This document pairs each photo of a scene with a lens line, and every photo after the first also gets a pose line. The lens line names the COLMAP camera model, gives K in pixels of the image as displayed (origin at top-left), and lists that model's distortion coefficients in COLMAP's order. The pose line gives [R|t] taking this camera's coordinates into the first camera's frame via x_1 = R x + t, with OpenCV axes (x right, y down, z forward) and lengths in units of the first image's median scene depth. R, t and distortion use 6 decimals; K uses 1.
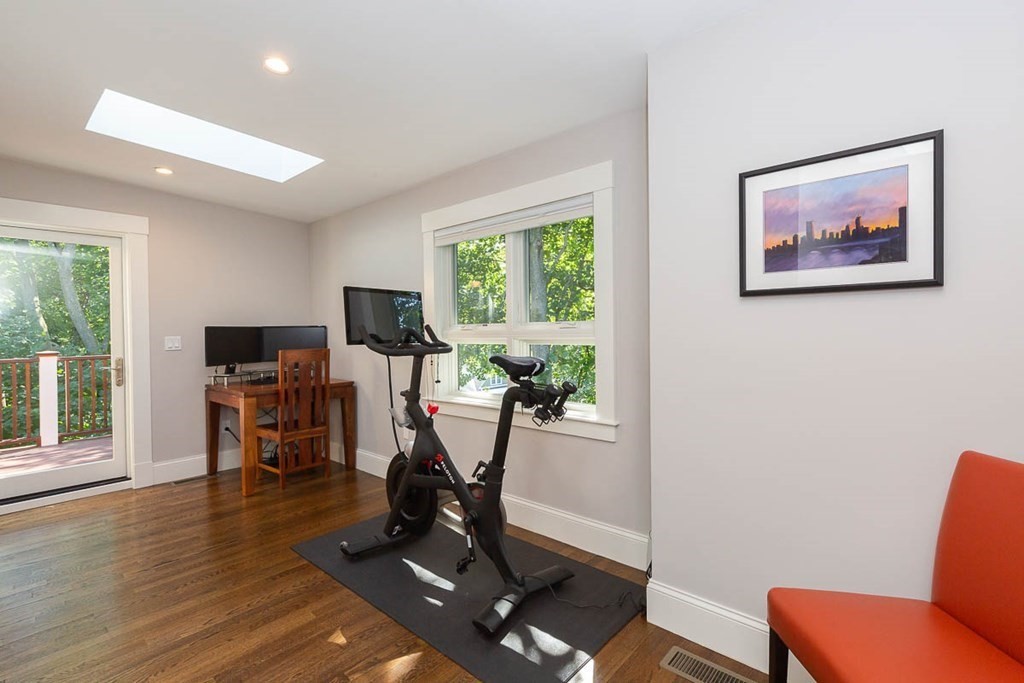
lens RADIAL K [[472.7, 0, 511.6], [0, 472.7, 343.1], [0, 0, 1]] dist [-0.004360, -0.000409]
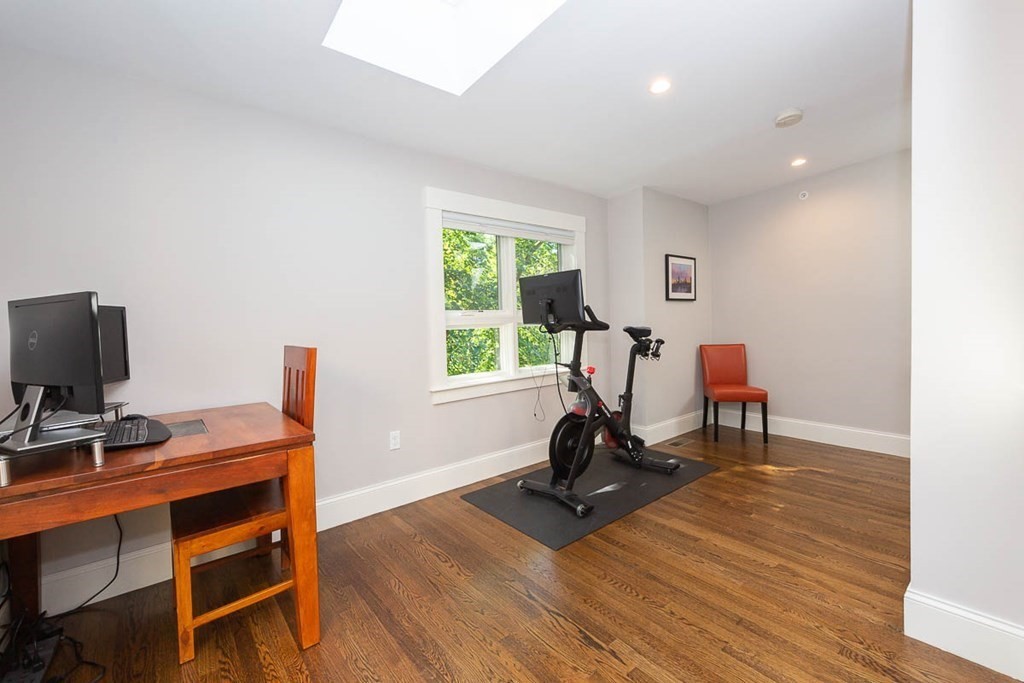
lens RADIAL K [[429.3, 0, 511.4], [0, 429.3, 334.8], [0, 0, 1]] dist [0.002030, 0.000040]
pose [[0.155503, -0.029866, 0.987384, -1.456777], [0.044578, 0.998737, 0.023189, -0.000719], [-0.986829, 0.040410, 0.156638, 1.067982]]
